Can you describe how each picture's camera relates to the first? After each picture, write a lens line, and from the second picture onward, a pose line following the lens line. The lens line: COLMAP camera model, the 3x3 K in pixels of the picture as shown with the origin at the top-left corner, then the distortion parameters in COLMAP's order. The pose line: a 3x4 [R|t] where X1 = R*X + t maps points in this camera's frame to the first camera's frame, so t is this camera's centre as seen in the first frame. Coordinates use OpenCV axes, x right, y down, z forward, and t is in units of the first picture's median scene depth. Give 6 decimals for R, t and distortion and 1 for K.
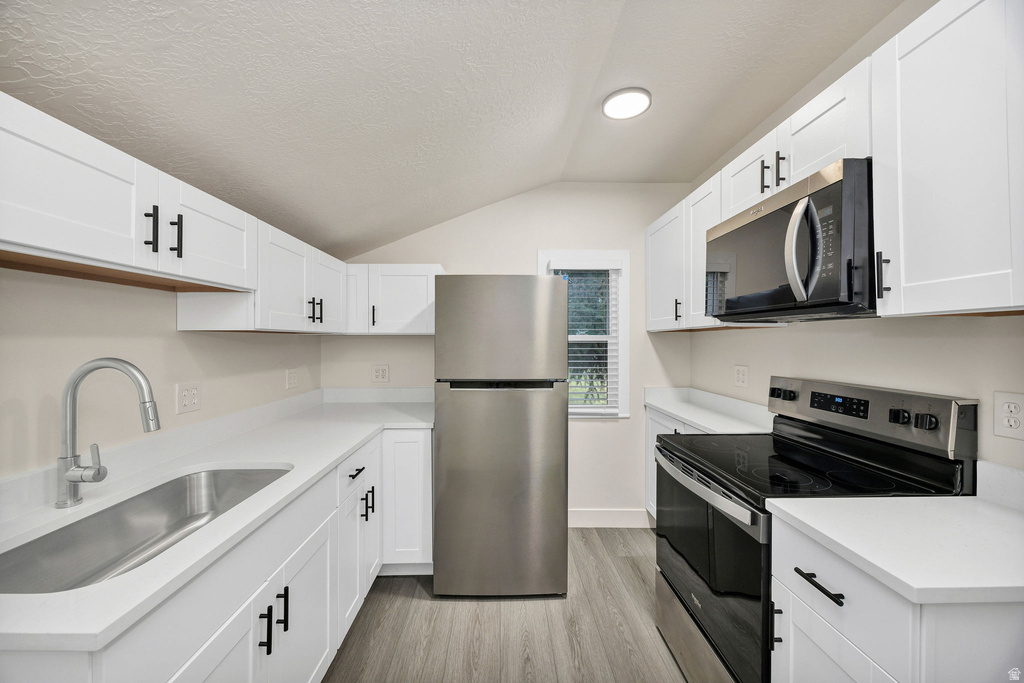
lens RADIAL K [[399.9, 0, 512.0], [0, 399.9, 341.5], [0, 0, 1]] dist [-0.001197, -0.000178]
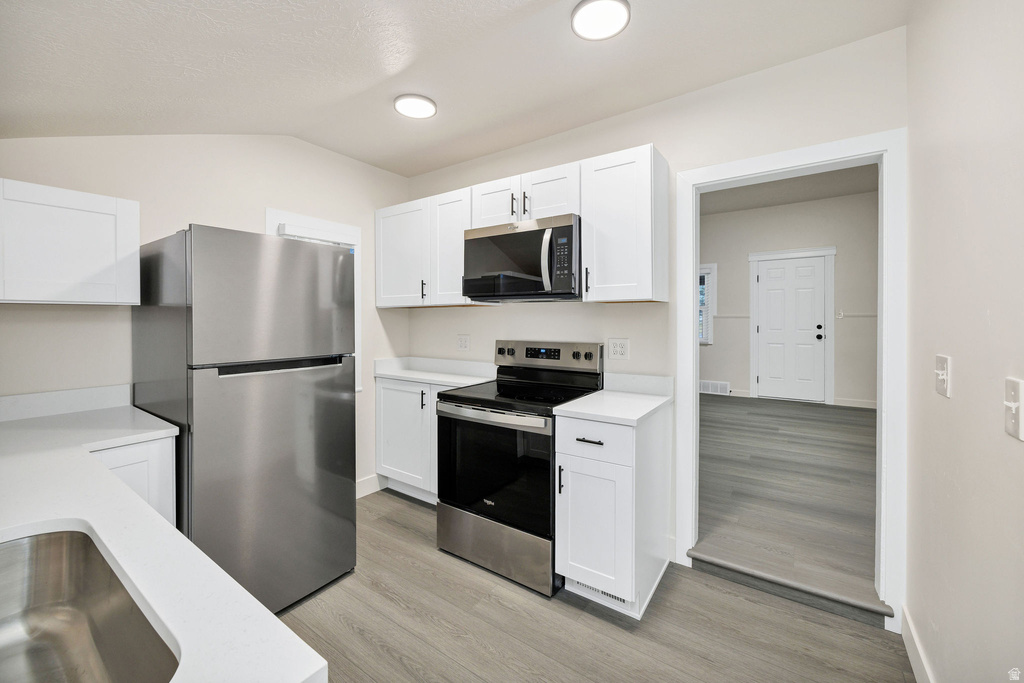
lens RADIAL K [[408.1, 0, 537.0], [0, 408.1, 323.8], [0, 0, 1]] dist [-0.000170, 0.000040]
pose [[0.565468, -0.011854, 0.824685, -0.487938], [0.003675, 0.999923, 0.011853, 0.011879], [-0.824762, -0.003672, 0.565468, 0.053419]]
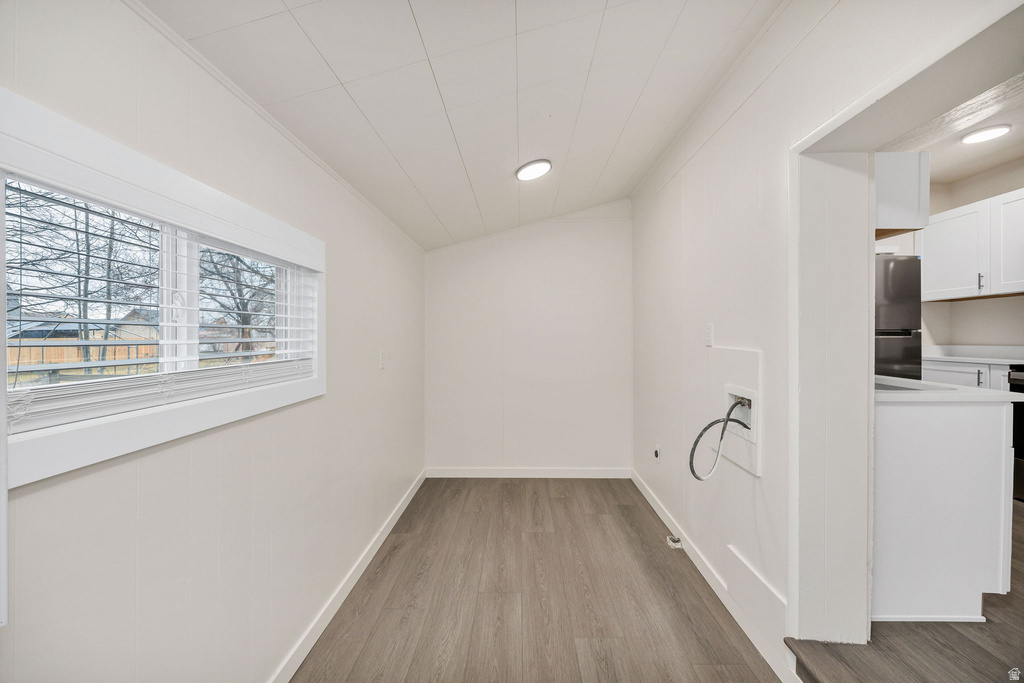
lens RADIAL K [[407.4, 0, 512.0], [0, 407.4, 341.5], [0, 0, 1]] dist [0.000774, 0.000057]
pose [[0.998320, -0.010200, -0.057032, -1.350002], [0.010741, 0.999900, 0.009195, 0.116912], [0.056933, -0.009792, 0.998330, -0.572661]]
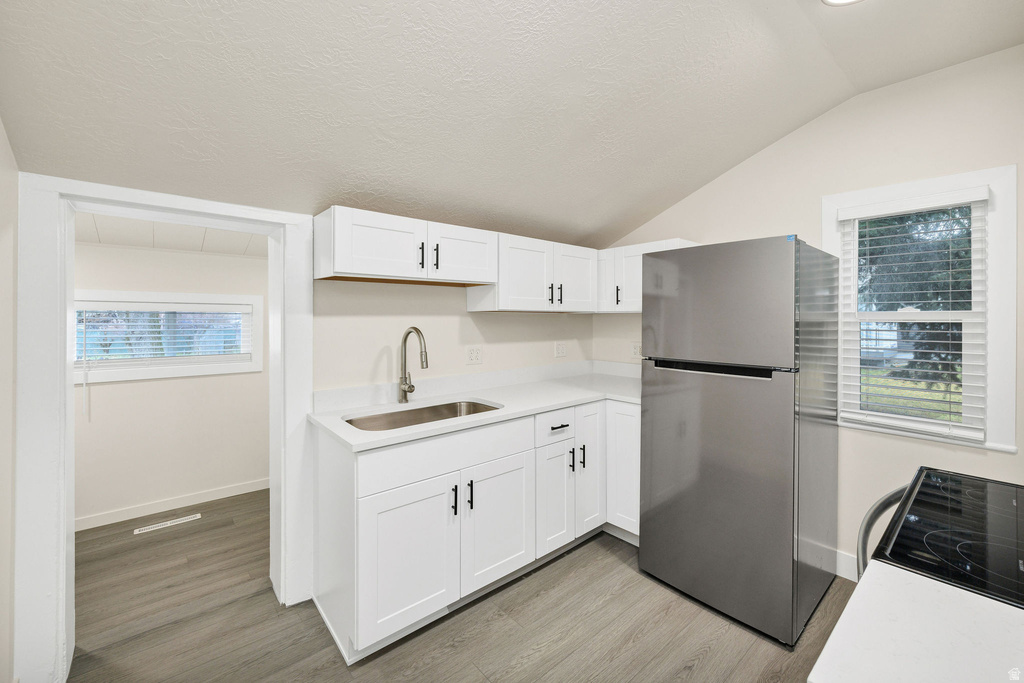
lens RADIAL K [[419.4, 0, 492.9], [0, 419.4, 321.3], [0, 0, 1]] dist [-0.000051, -0.000045]
pose [[0.617045, 0.007215, -0.786895, 0.448001], [-0.004518, 0.999974, 0.005626, 0.000872], [0.786915, 0.000084, 0.617062, 0.050782]]
